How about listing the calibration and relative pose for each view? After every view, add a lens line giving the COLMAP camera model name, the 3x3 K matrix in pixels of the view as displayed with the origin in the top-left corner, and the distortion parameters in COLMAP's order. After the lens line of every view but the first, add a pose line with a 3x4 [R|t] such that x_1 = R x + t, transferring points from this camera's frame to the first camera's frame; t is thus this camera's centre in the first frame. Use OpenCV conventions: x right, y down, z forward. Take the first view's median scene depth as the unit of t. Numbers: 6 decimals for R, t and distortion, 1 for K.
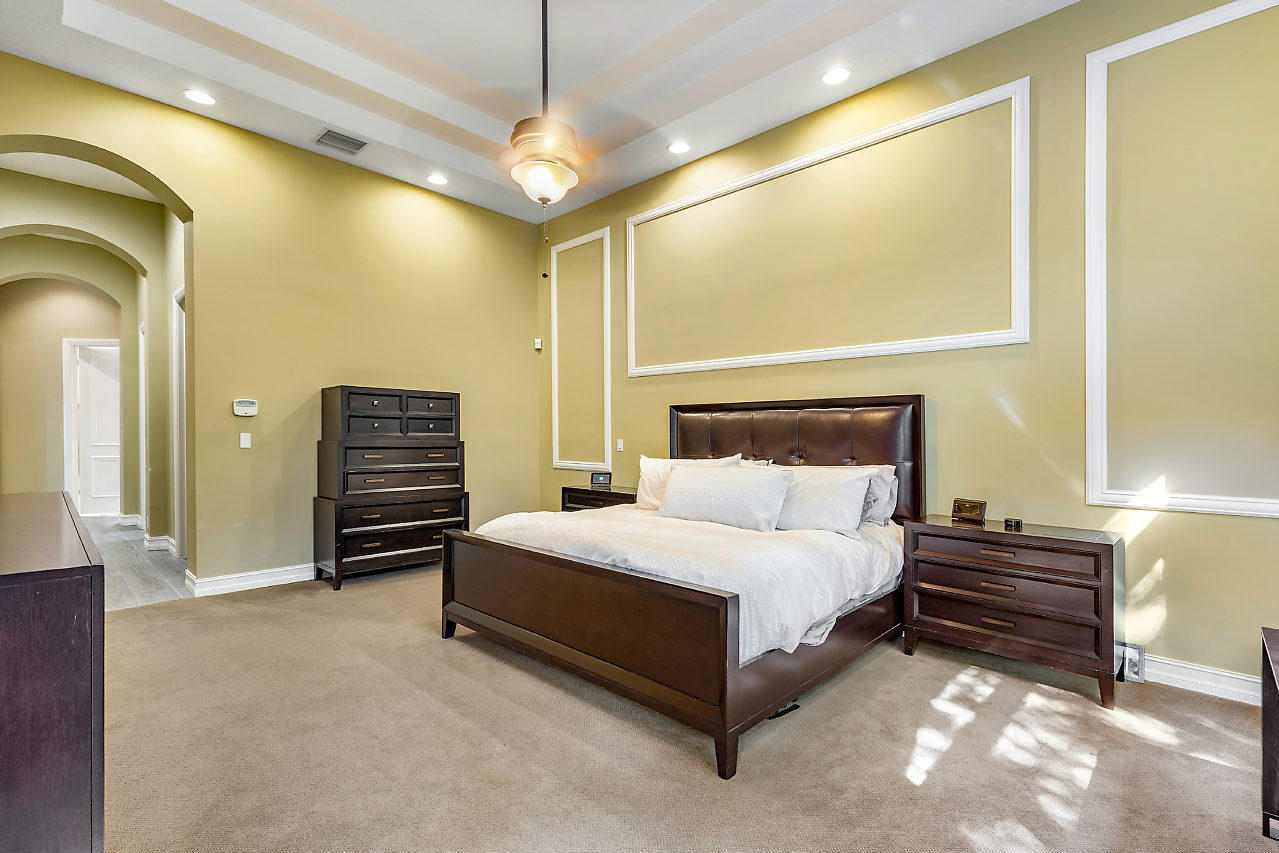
lens RADIAL K [[585.0, 0, 644.5], [0, 585.0, 438.9], [0, 0, 1]] dist [0.000144, 0.000964]
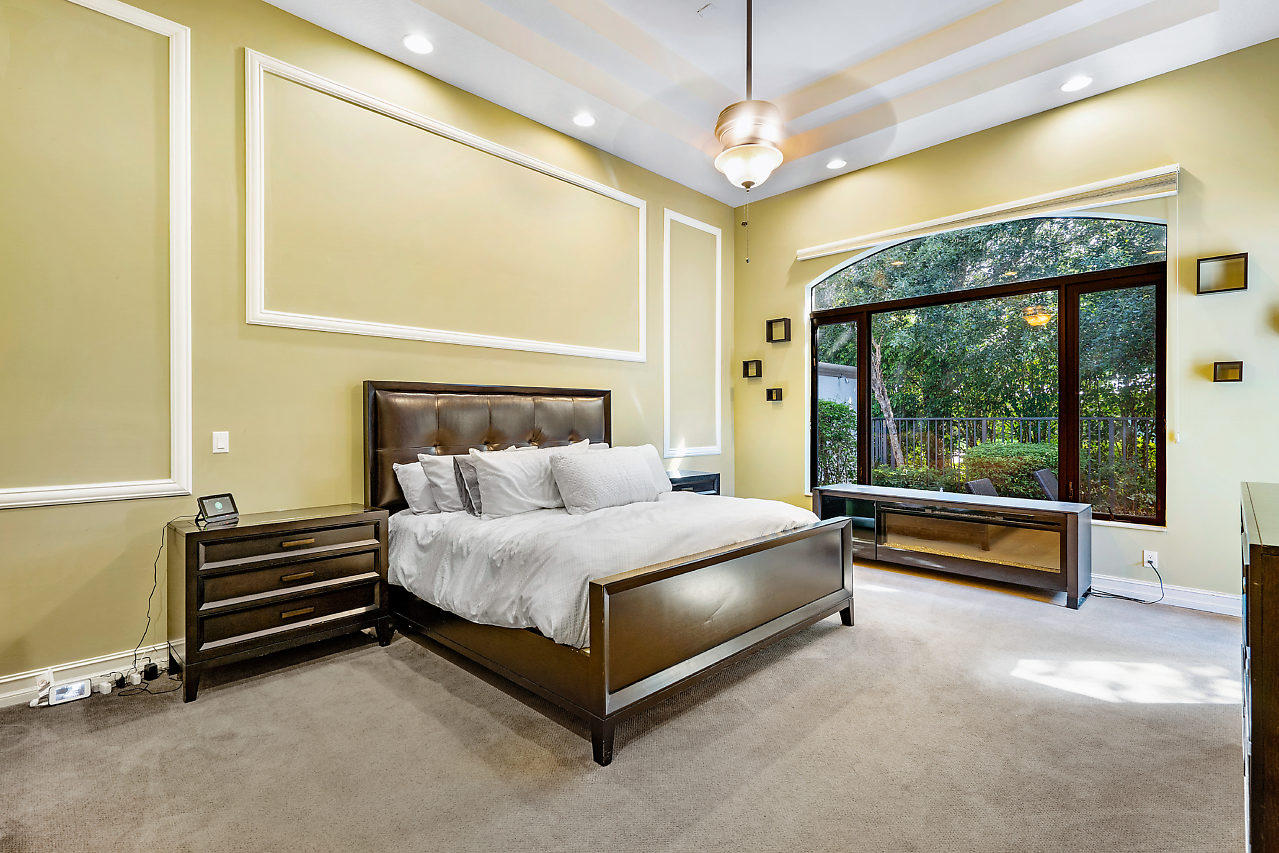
lens RADIAL K [[585.0, 0, 644.6], [0, 585.0, 413.0], [0, 0, 1]] dist [0.000144, 0.000964]
pose [[0.008432, -0.001625, 0.999963, -0.813815], [0.004216, 0.999990, 0.001590, -0.021599], [-0.999956, 0.004202, 0.008439, 0.817305]]
